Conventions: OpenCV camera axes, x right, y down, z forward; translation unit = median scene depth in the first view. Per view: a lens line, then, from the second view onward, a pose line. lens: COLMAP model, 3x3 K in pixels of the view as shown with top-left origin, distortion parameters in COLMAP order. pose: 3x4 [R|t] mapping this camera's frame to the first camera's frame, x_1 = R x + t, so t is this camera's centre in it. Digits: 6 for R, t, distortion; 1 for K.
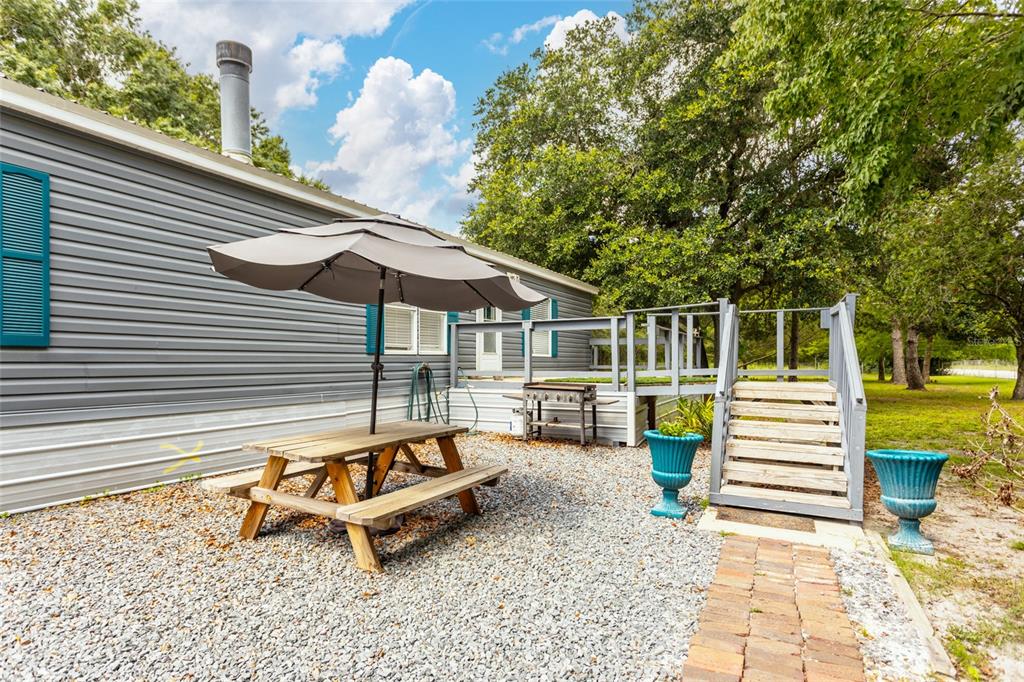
lens RADIAL K [[538.7, 0, 512.6], [0, 538.7, 349.9], [0, 0, 1]] dist [-0.018173, -0.000351]
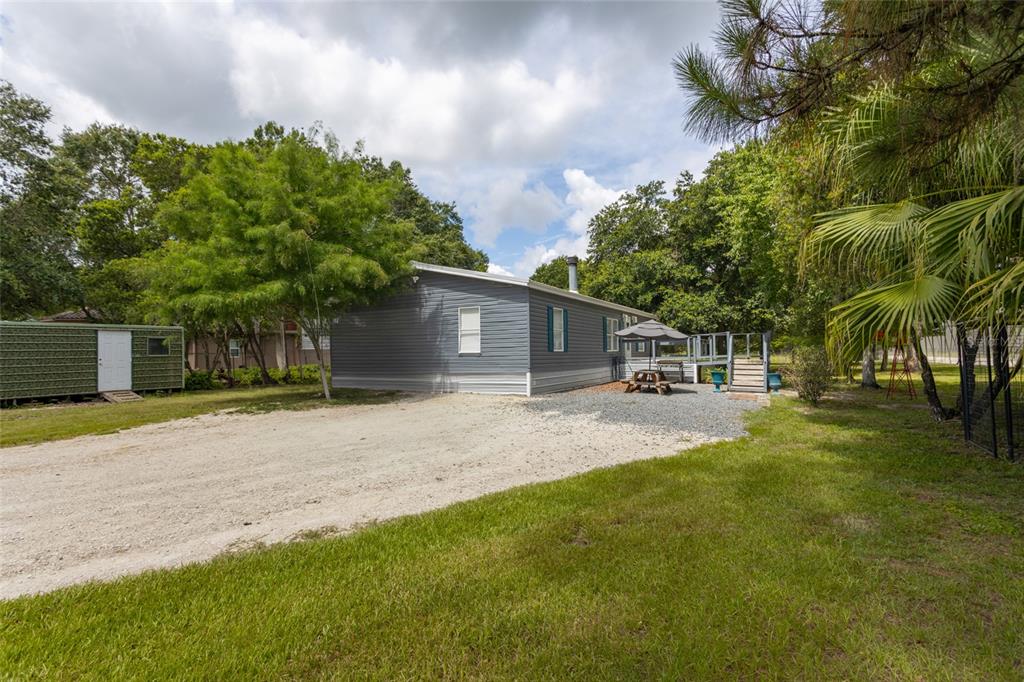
lens RADIAL K [[483.8, 0, 507.2], [0, 483.8, 338.7], [0, 0, 1]] dist [0.008932, 0.000095]
pose [[0.999787, -0.011218, -0.017316, -0.527746], [0.010952, 0.999822, -0.015342, -0.020033], [0.017485, 0.015149, 0.999732, -1.148902]]
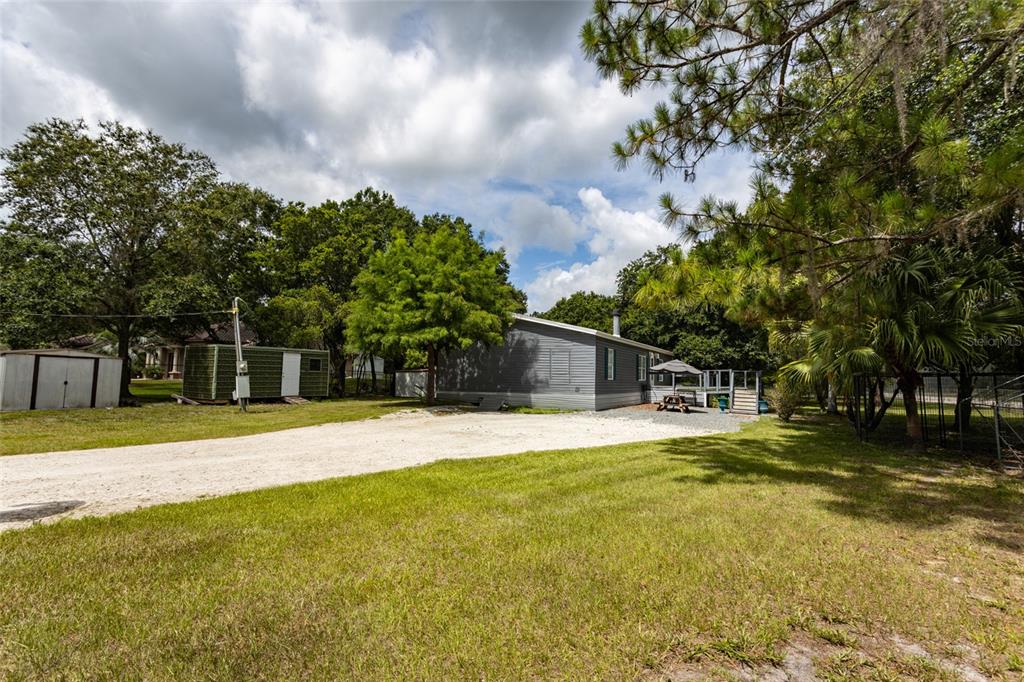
lens RADIAL K [[483.8, 0, 509.9], [0, 483.8, 335.7], [0, 0, 1]] dist [0.008932, 0.000095]
pose [[0.999573, 0.025166, -0.014832, -0.787681], [-0.026140, 0.997228, -0.069664, -0.033327], [0.013038, 0.070022, 0.997460, -1.731252]]
